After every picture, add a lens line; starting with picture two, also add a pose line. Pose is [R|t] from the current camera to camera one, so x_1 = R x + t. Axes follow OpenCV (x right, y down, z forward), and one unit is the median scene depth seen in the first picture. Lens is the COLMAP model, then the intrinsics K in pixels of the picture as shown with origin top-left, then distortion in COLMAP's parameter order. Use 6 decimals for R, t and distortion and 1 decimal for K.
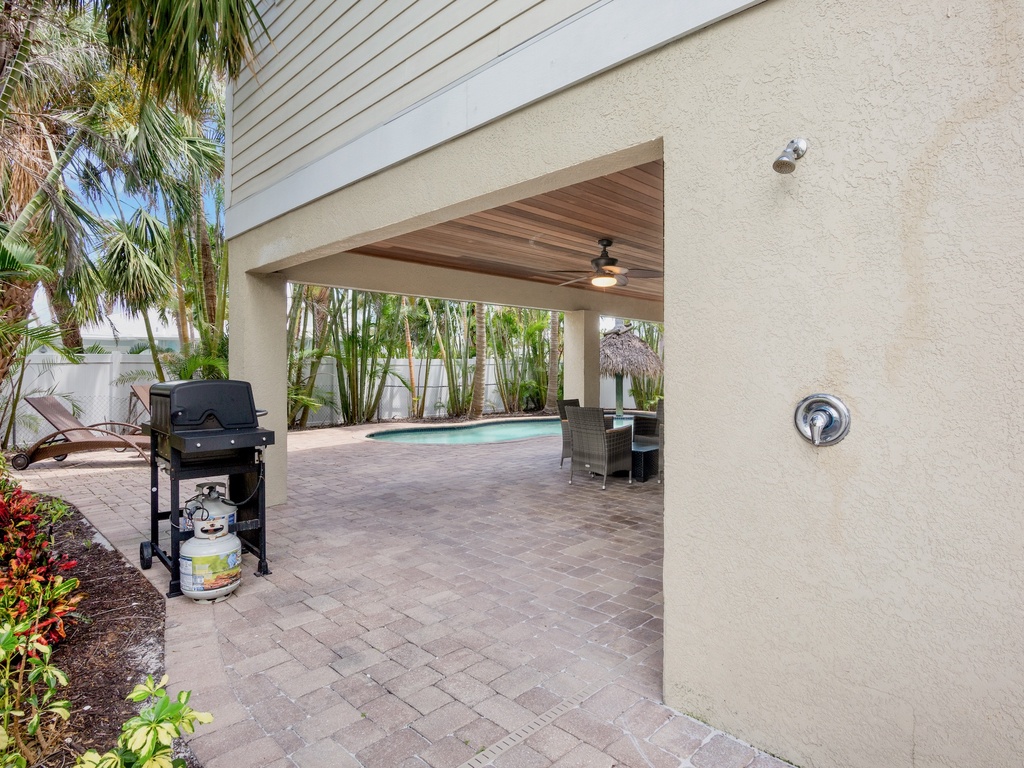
lens RADIAL K [[575.8, 0, 508.3], [0, 575.8, 380.6], [0, 0, 1]] dist [-0.030556, 0.001282]
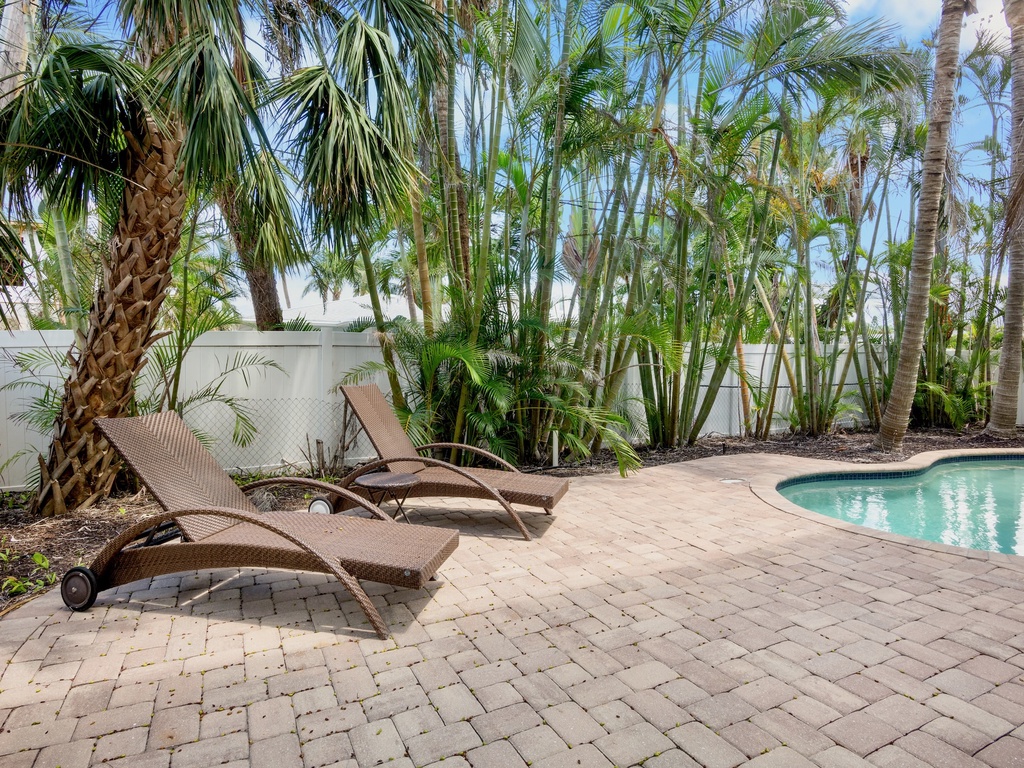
lens RADIAL K [[575.8, 0, 508.3], [0, 575.8, 380.6], [0, 0, 1]] dist [-0.030556, 0.001282]
pose [[0.940247, -0.000142, -0.340492, -0.282790], [-0.001355, 0.999990, -0.004159, 0.008976], [0.340489, 0.004372, 0.940238, 0.467036]]
